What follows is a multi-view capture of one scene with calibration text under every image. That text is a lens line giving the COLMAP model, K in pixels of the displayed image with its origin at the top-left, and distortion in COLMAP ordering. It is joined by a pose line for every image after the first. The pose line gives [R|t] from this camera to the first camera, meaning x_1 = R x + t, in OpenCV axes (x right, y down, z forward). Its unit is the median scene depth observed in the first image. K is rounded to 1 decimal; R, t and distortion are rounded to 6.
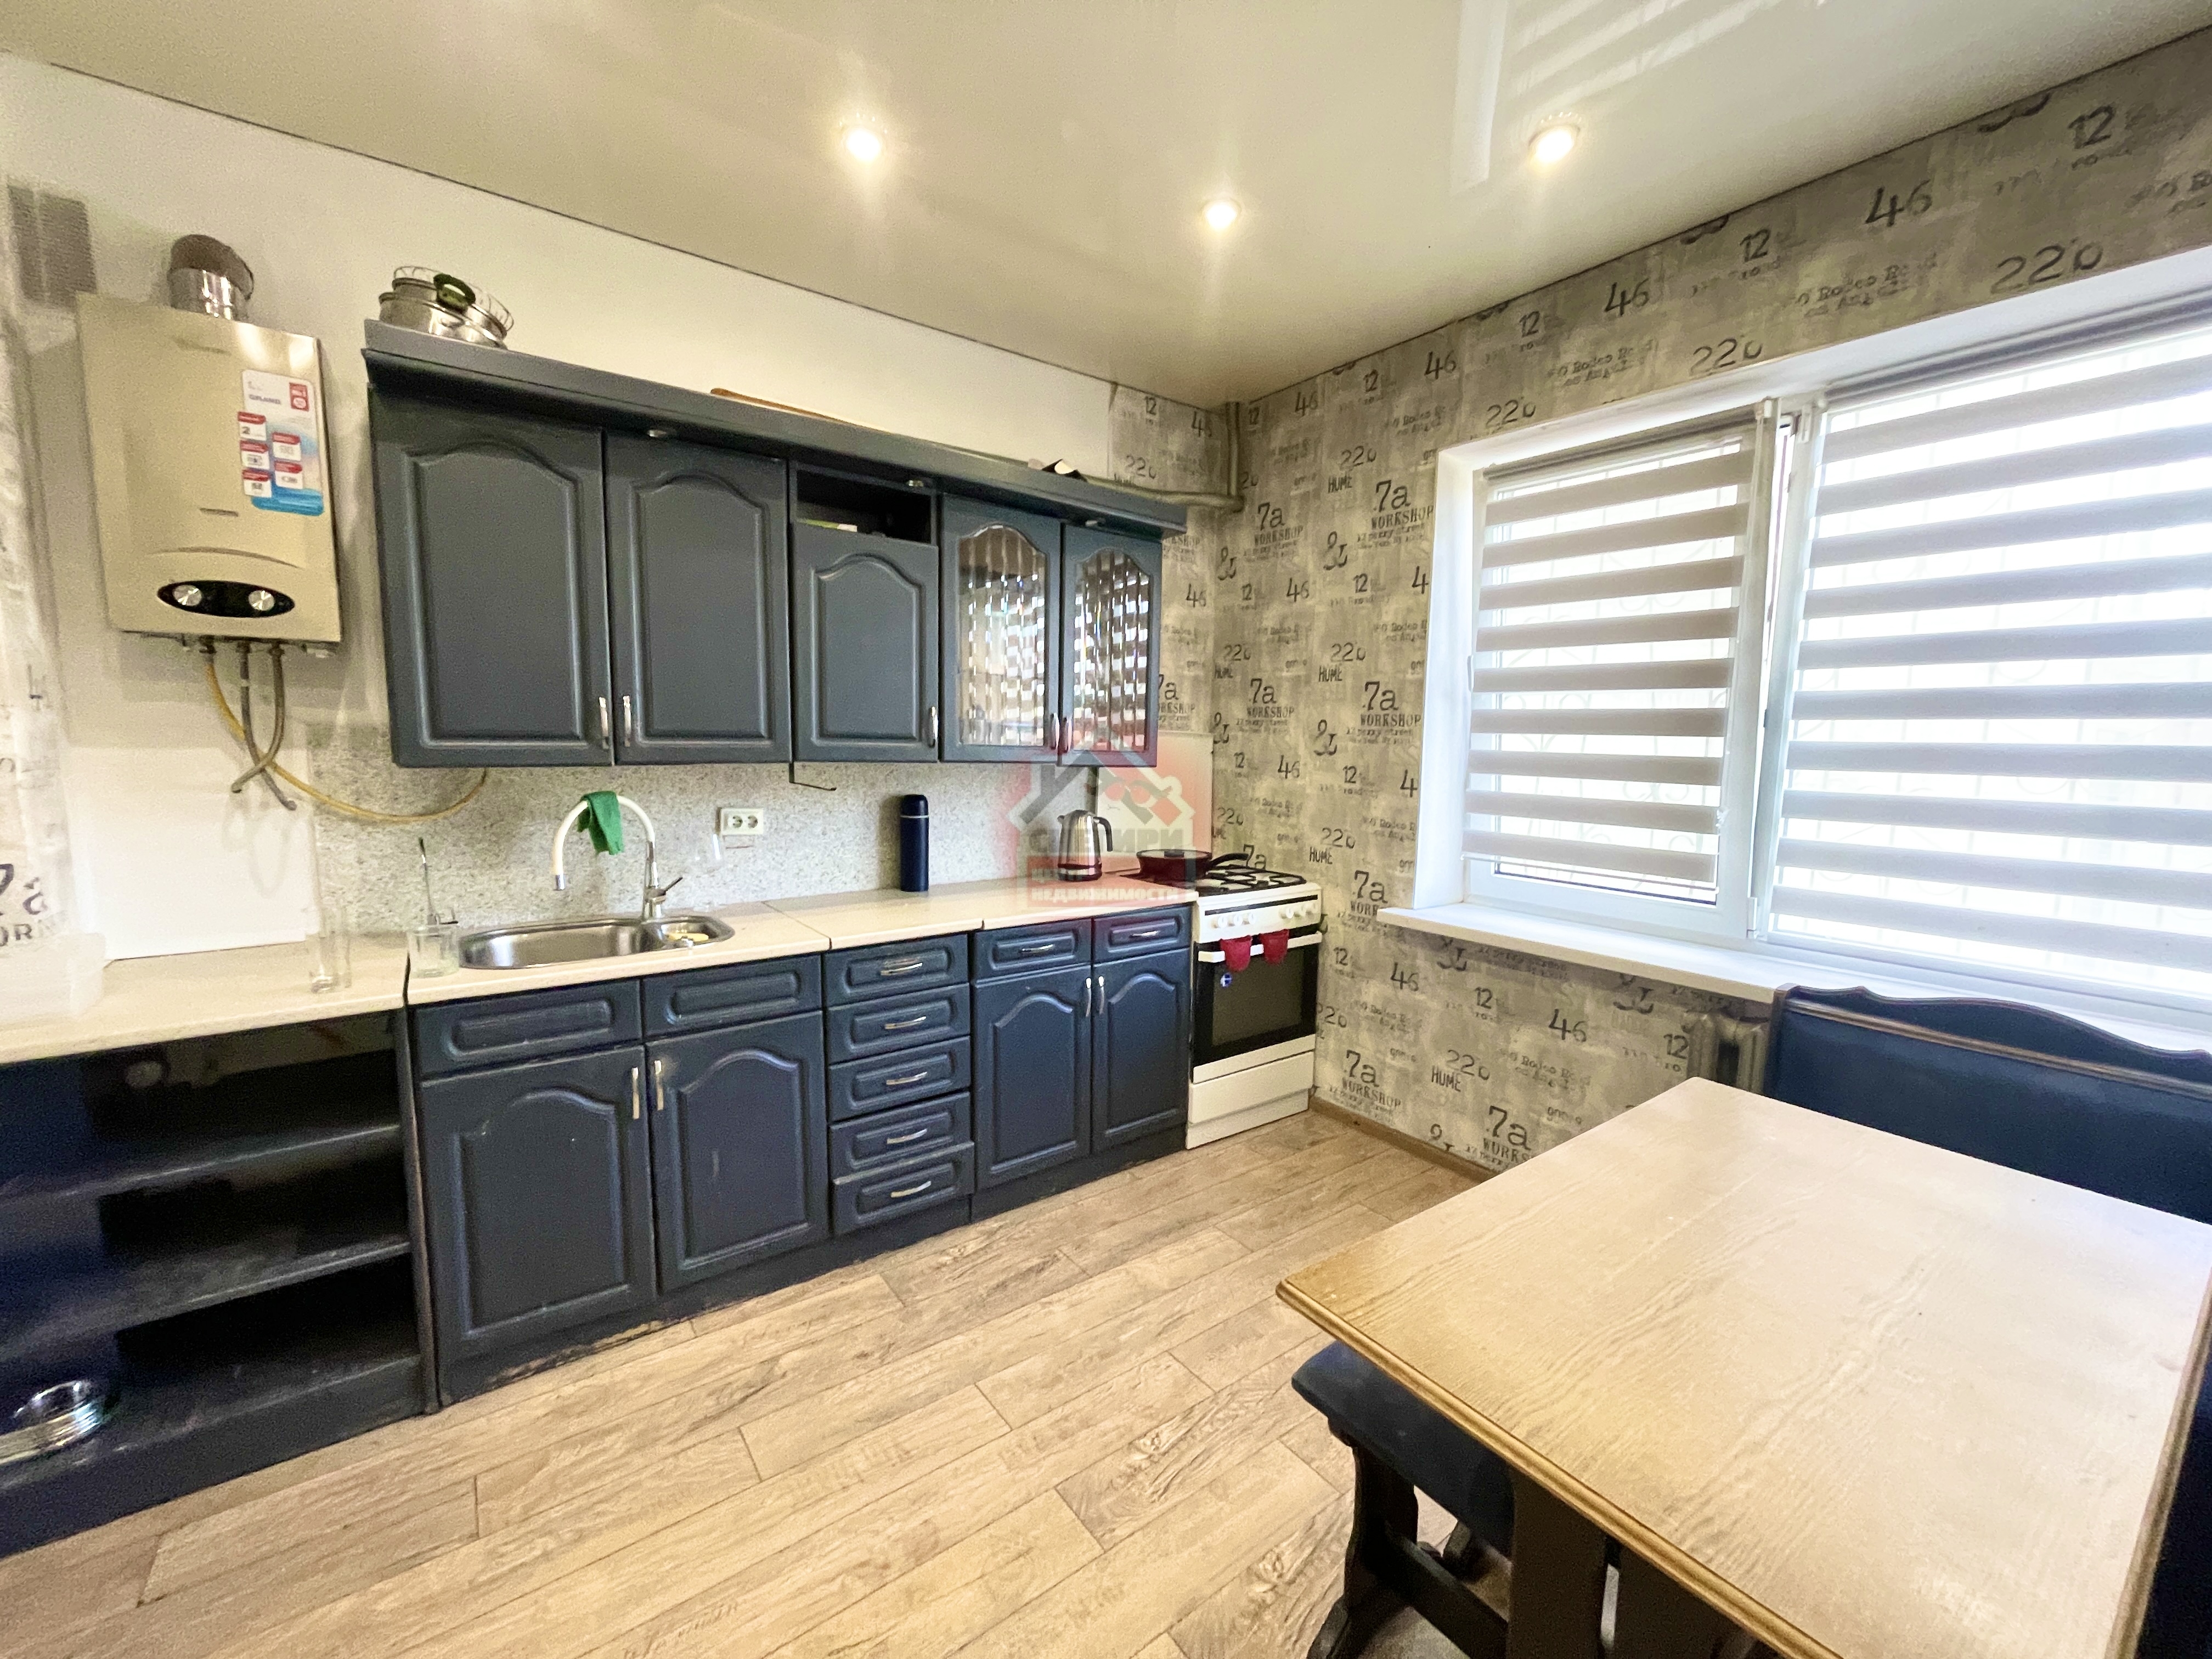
lens RADIAL K [[889.9, 0, 1102.3], [0, 889.9, 836.0], [0, 0, 1]] dist [-0.003417, 0.000770]
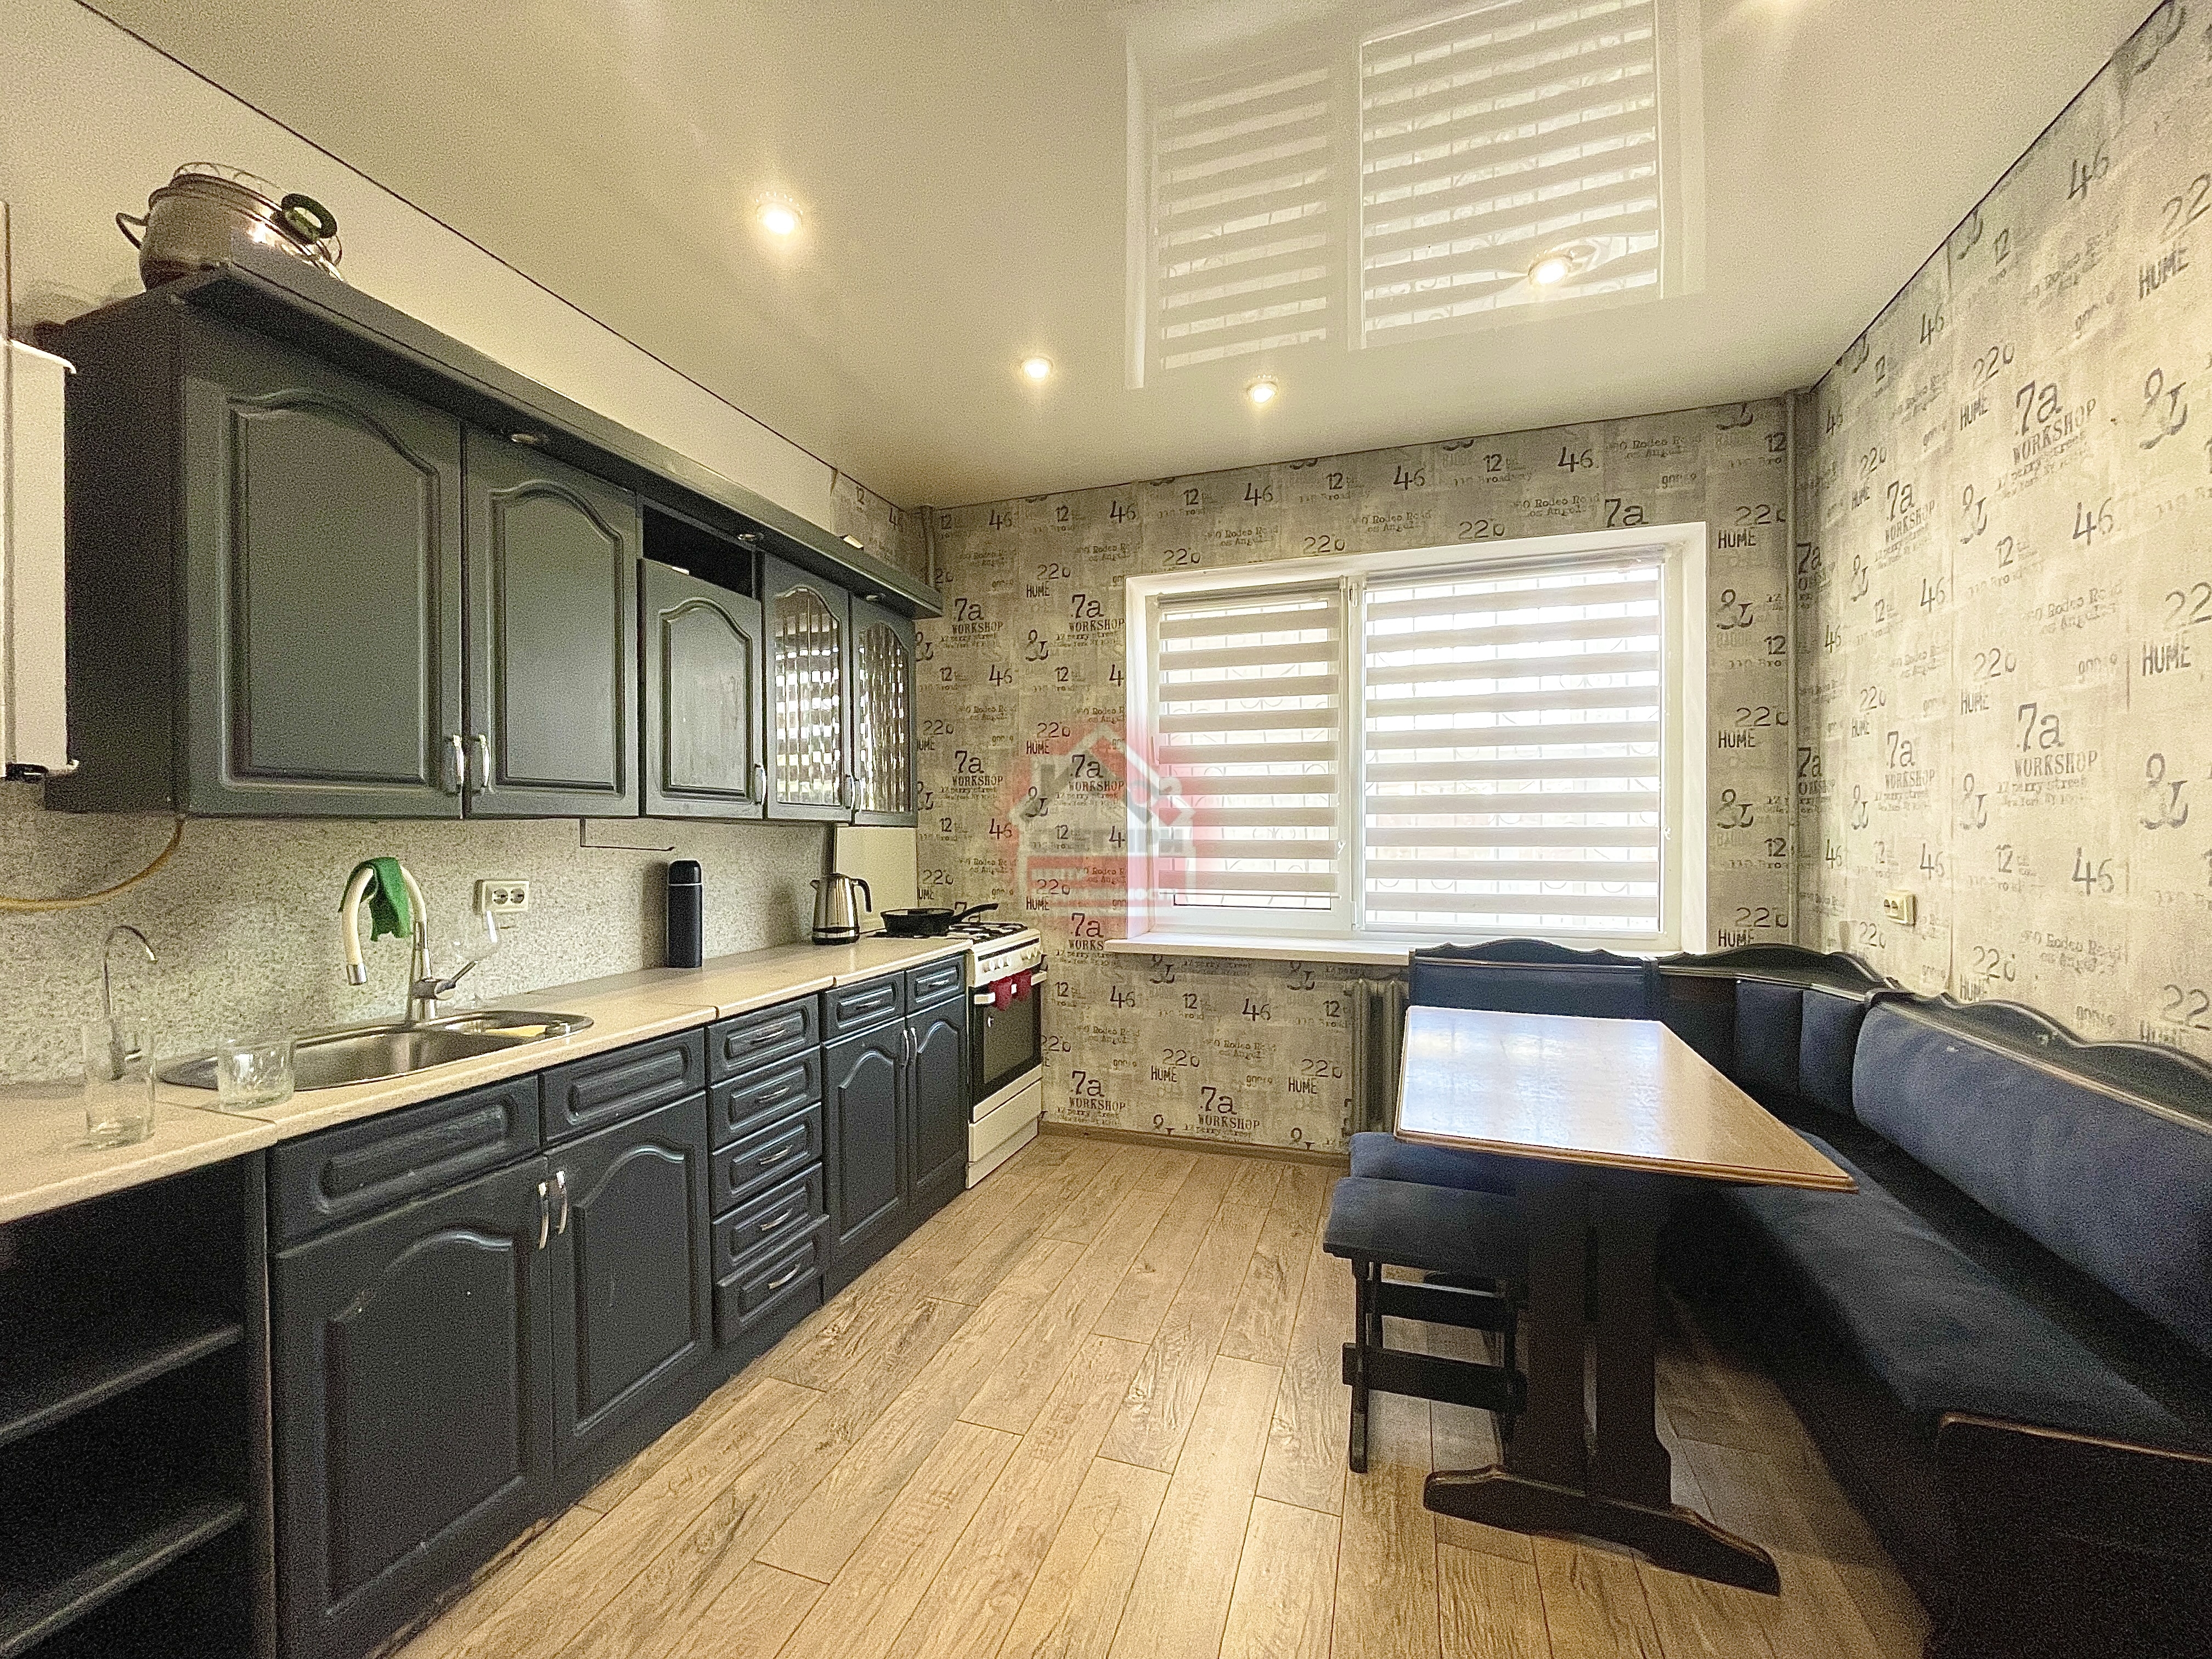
lens RADIAL K [[889.9, 0, 1096.3], [0, 889.9, 837.6], [0, 0, 1]] dist [-0.003417, 0.000770]
pose [[0.824069, -0.025127, 0.565932, -0.484574], [0.082109, 0.993764, -0.075439, 0.042404], [-0.560508, 0.108635, 0.820993, 0.012084]]
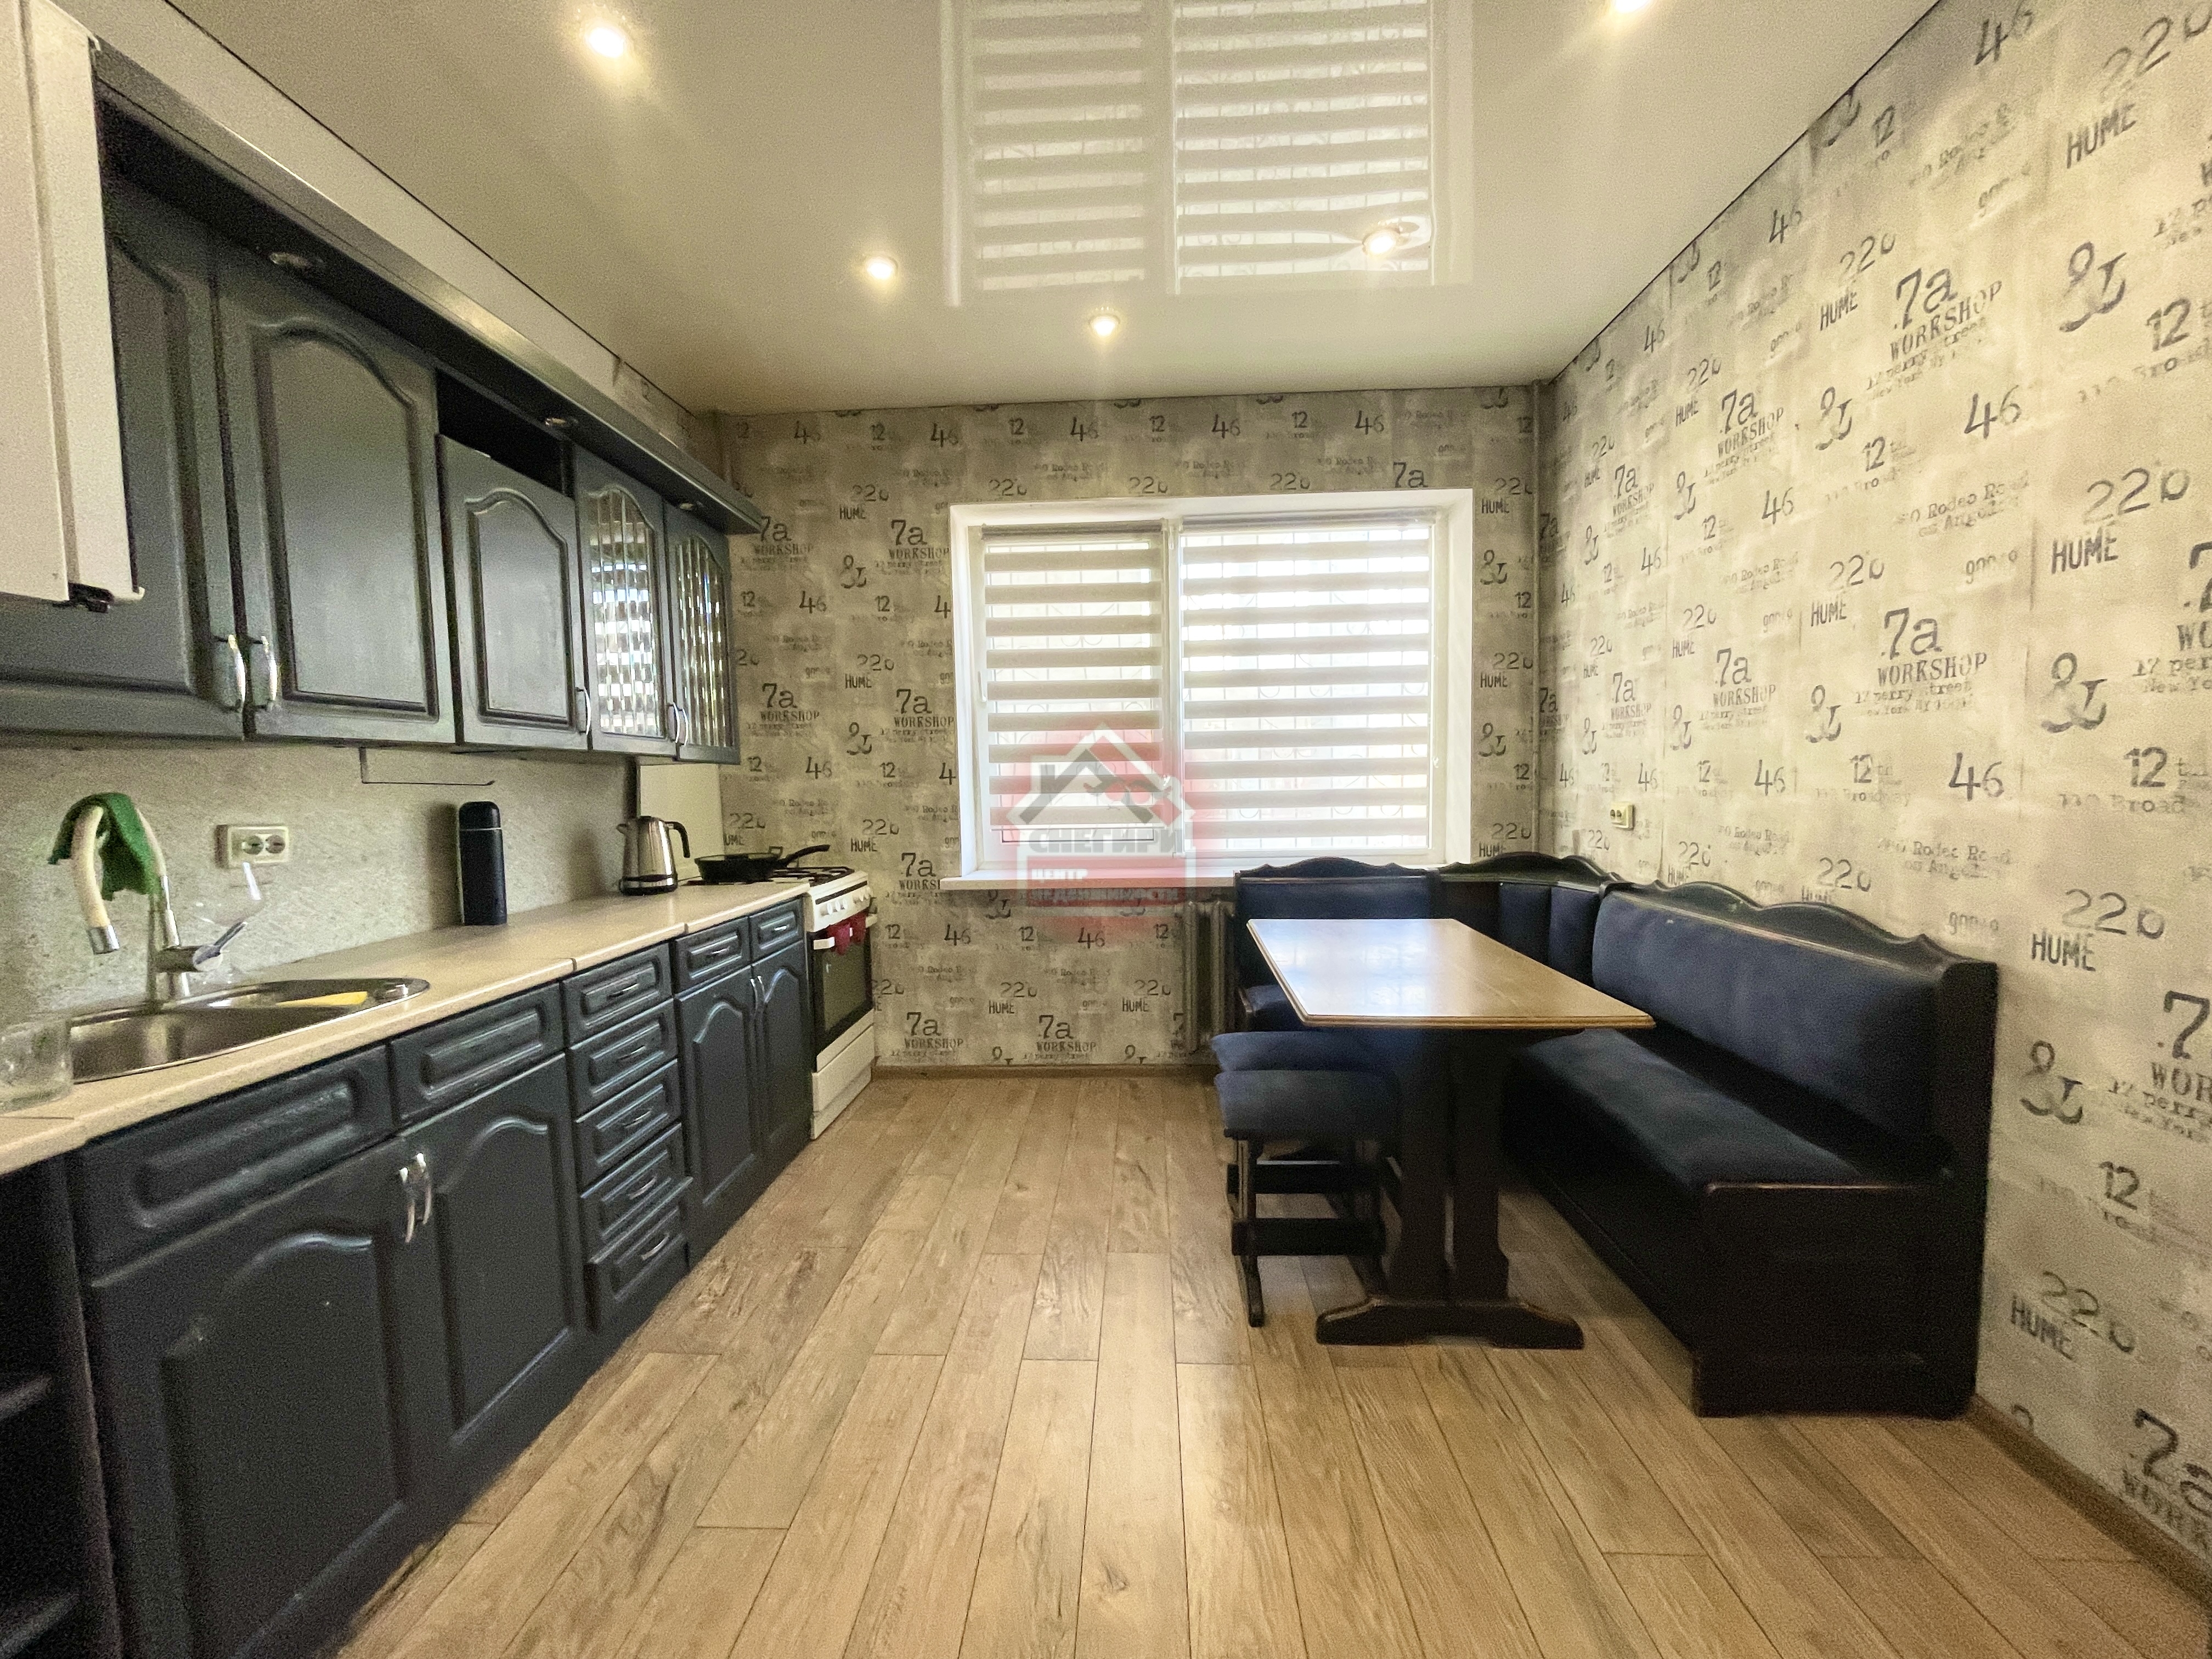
lens RADIAL K [[889.9, 0, 1096.8], [0, 889.9, 838.6], [0, 0, 1]] dist [-0.003417, 0.000770]
pose [[0.632981, -0.082221, 0.769789, -0.602162], [0.117412, 0.993038, 0.009521, 0.053700], [-0.765212, 0.084356, 0.638228, 0.106033]]
